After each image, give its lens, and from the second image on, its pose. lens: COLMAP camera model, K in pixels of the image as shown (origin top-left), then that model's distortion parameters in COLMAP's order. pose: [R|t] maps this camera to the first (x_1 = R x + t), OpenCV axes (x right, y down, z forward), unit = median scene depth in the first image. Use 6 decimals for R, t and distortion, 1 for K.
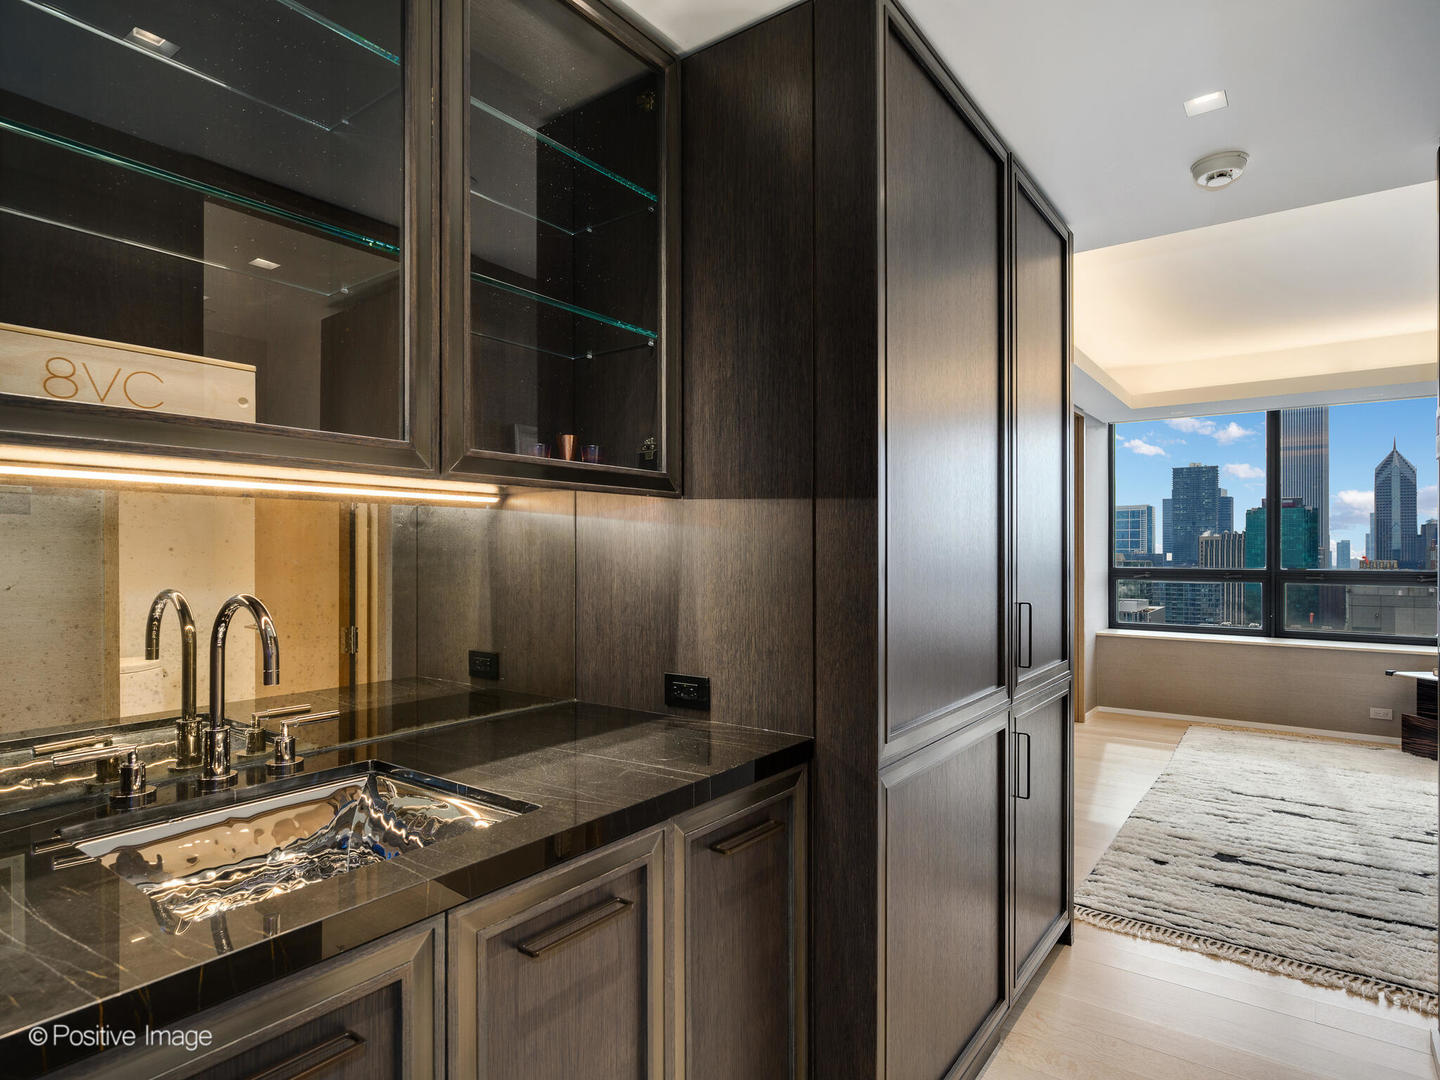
lens RADIAL K [[796.5, 0, 719.2], [0, 796.5, 553.4], [0, 0, 1]] dist [0.001179, 0.000107]
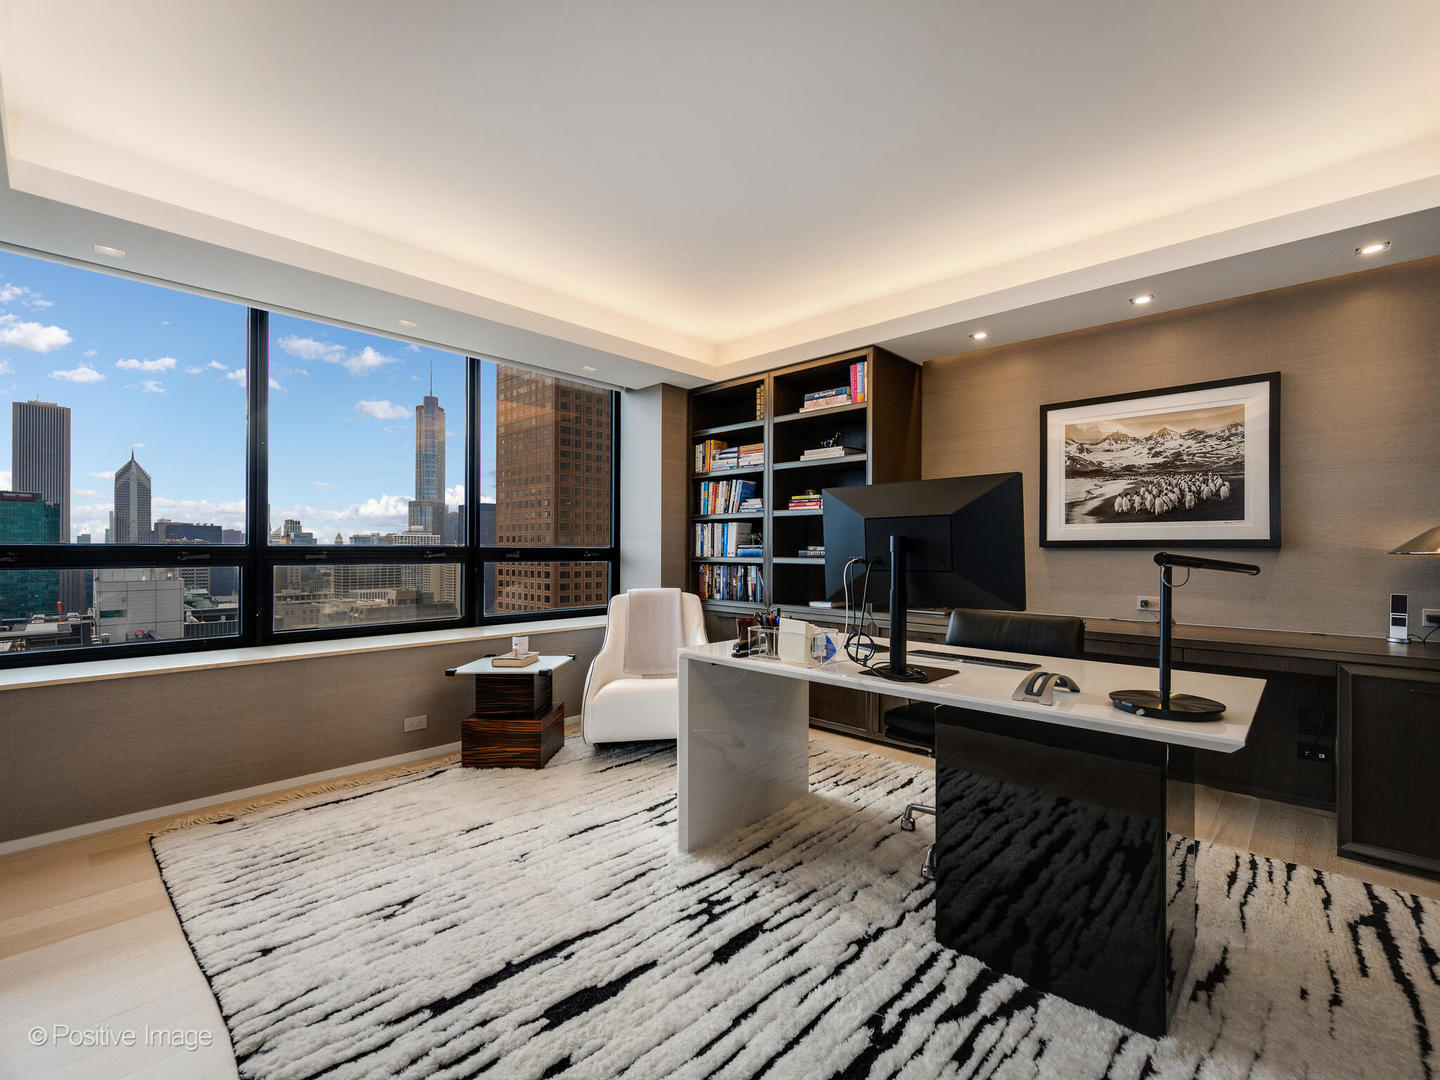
lens RADIAL K [[637.8, 0, 723.4], [0, 637.8, 547.7], [0, 0, 1]] dist [-0.000976, 0.000302]
pose [[0.119018, 0.003180, 0.992887, 0.263805], [-0.005529, 0.999981, -0.002540, 0.029096], [-0.992877, -0.005187, 0.119033, 0.695991]]
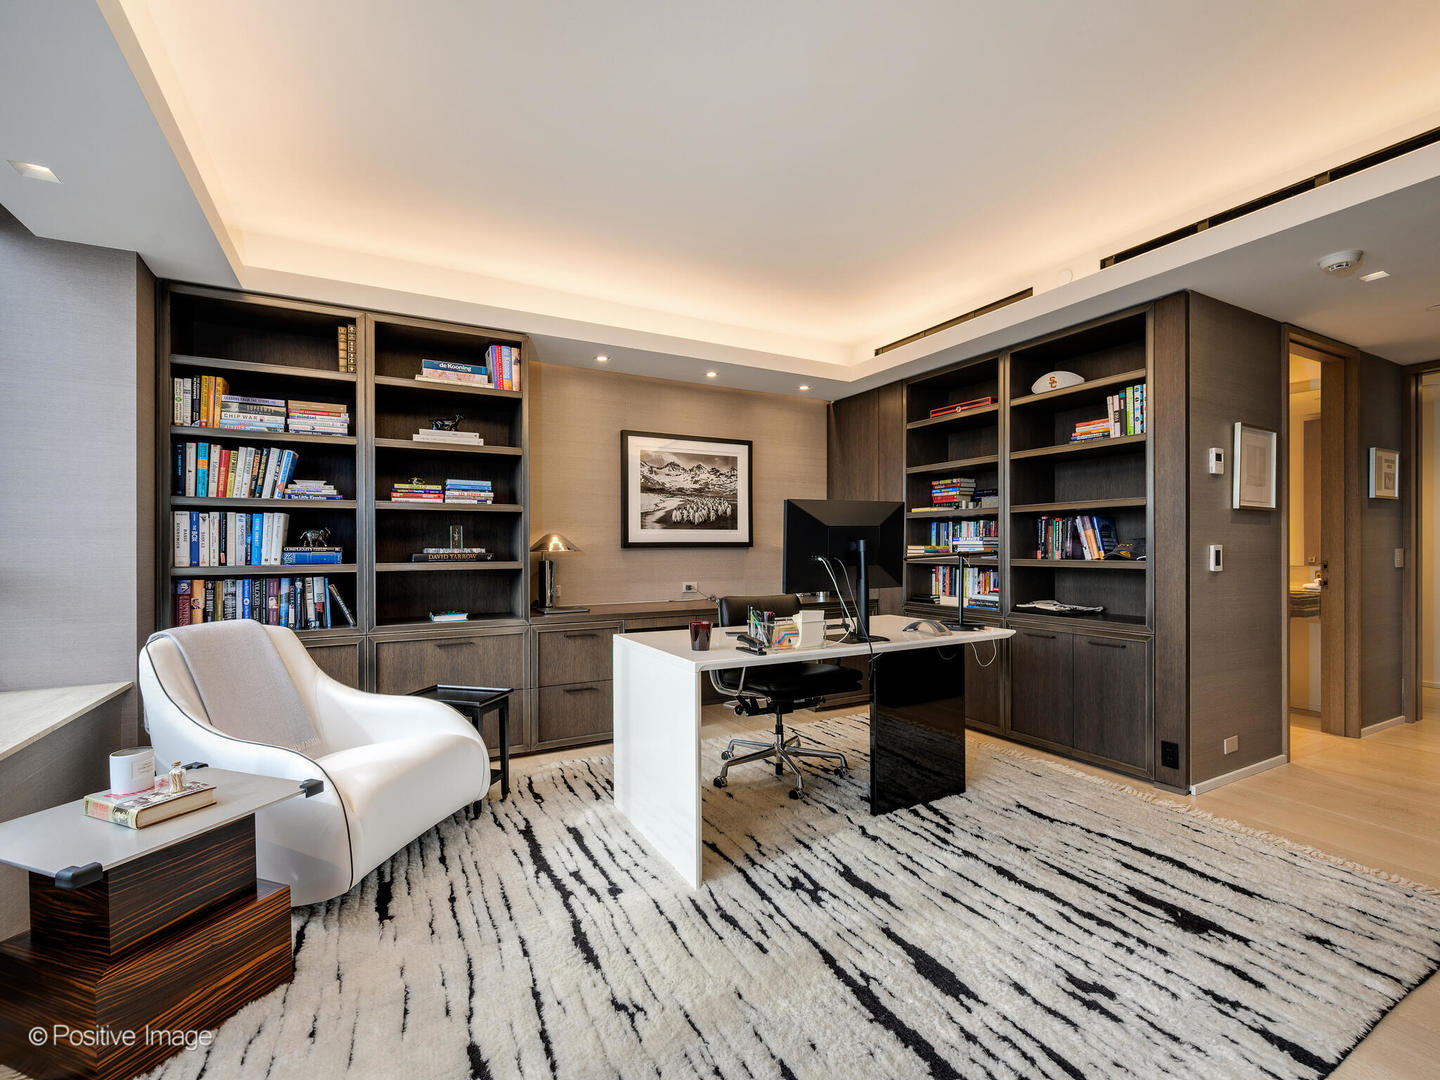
lens RADIAL K [[655.9, 0, 713.8], [0, 655.9, 548.8], [0, 0, 1]] dist [0.000436, 0.000056]
pose [[-0.910475, 0.006659, 0.413511, 0.542732], [0.007213, 0.999974, -0.000221, 0.027232], [-0.413501, 0.002781, -0.910499, 1.188854]]
